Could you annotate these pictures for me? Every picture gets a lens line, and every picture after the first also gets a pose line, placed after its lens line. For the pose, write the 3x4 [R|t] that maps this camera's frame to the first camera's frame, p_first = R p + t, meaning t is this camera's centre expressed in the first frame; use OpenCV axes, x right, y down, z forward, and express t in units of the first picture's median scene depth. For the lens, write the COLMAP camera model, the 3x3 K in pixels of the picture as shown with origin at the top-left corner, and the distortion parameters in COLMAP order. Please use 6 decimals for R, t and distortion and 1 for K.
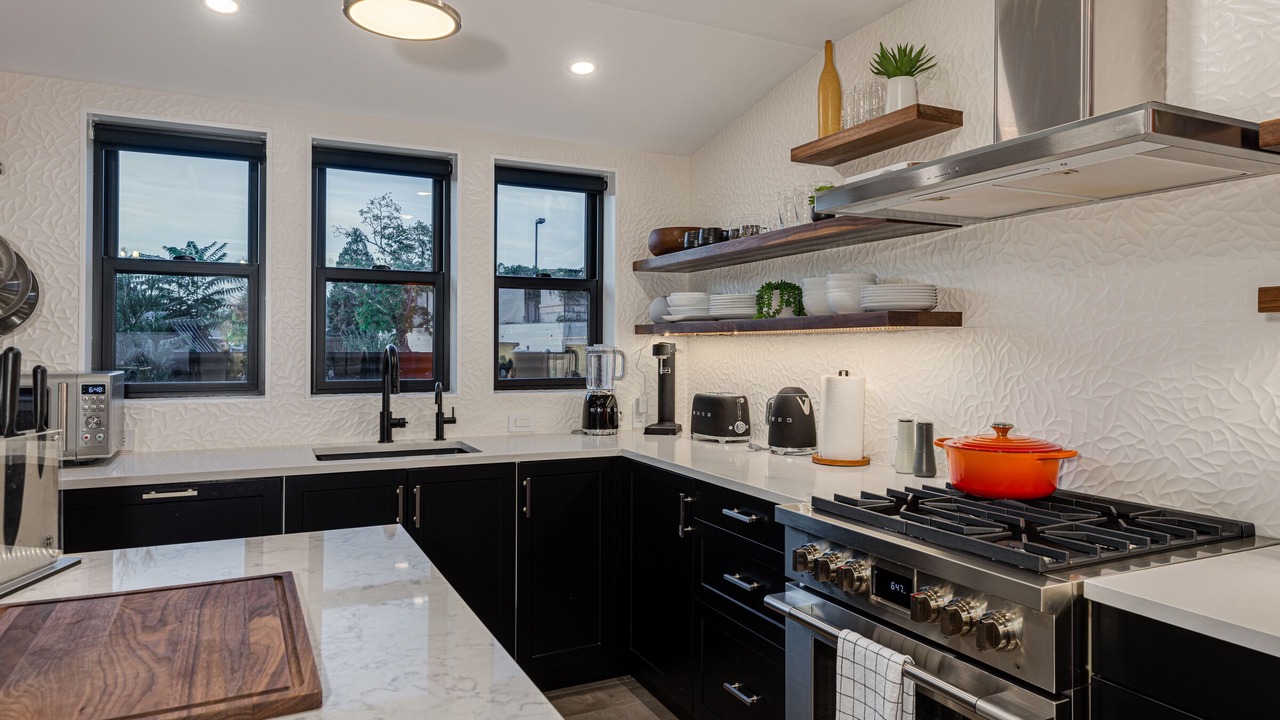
lens RADIAL K [[838.9, 0, 644.6], [0, 838.9, 347.9], [0, 0, 1]] dist [0.009570, -0.005606]
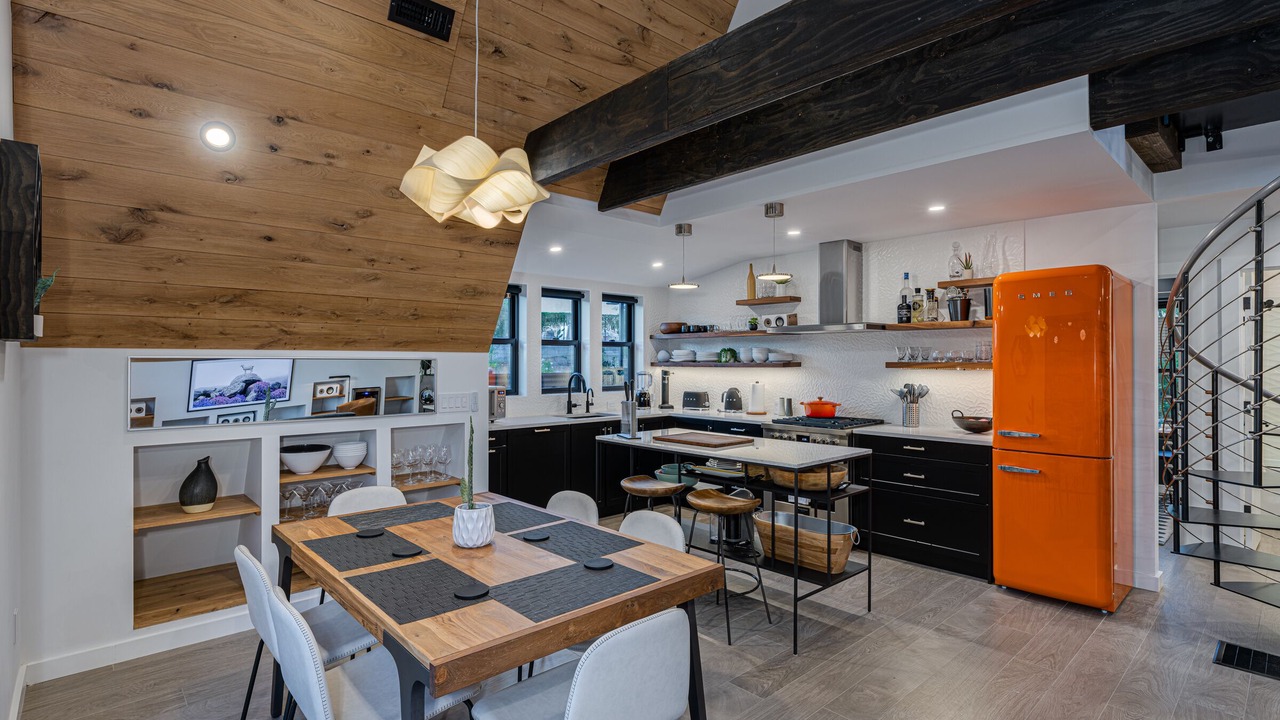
lens RADIAL K [[573.8, 0, 664.6], [0, 573.8, 361.3], [0, 0, 1]] dist [-0.004279, -0.000114]
pose [[0.959149, -0.001238, 0.282900, -0.559551], [0.002383, 0.999990, -0.003705, -0.032018], [-0.282892, 0.004228, 0.959142, -0.705735]]
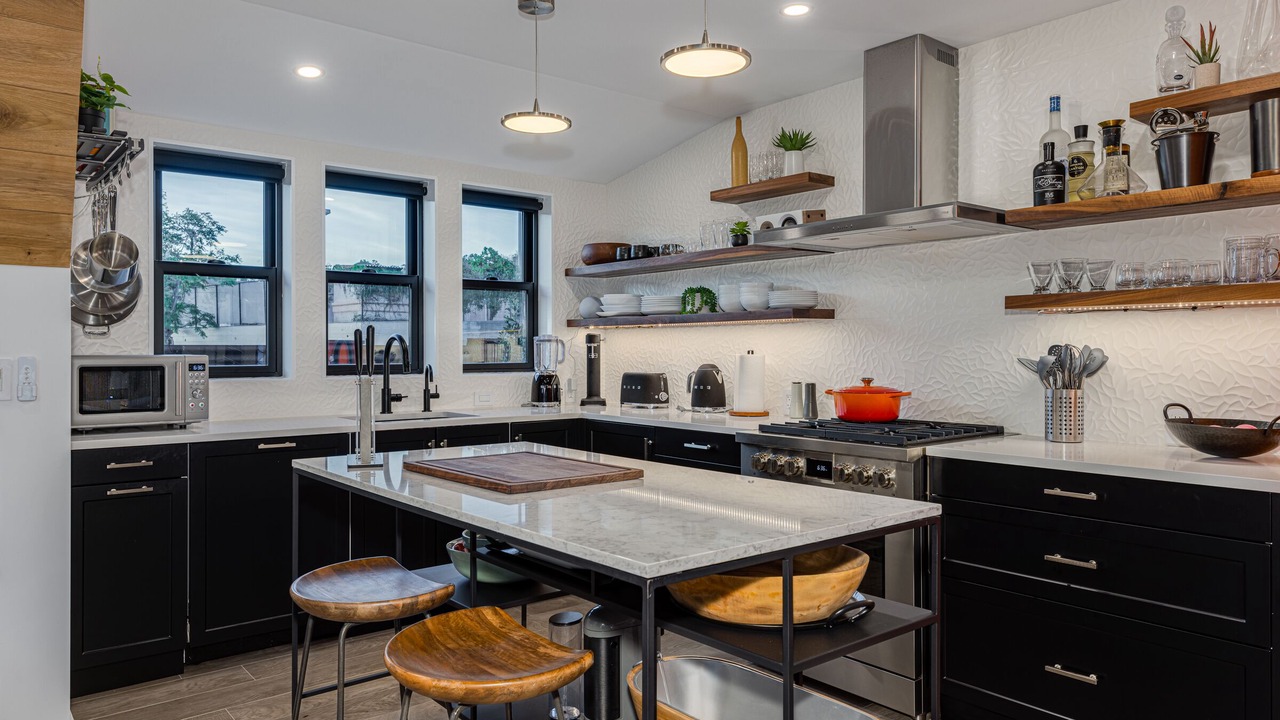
lens RADIAL K [[838.9, 0, 649.1], [0, 838.9, 352.2], [0, 0, 1]] dist [0.009570, -0.005606]
pose [[0.974483, -0.006911, 0.224353, -0.228295], [0.005686, 0.999965, 0.006106, 0.018633], [-0.224388, -0.004675, 0.974489, -0.317450]]
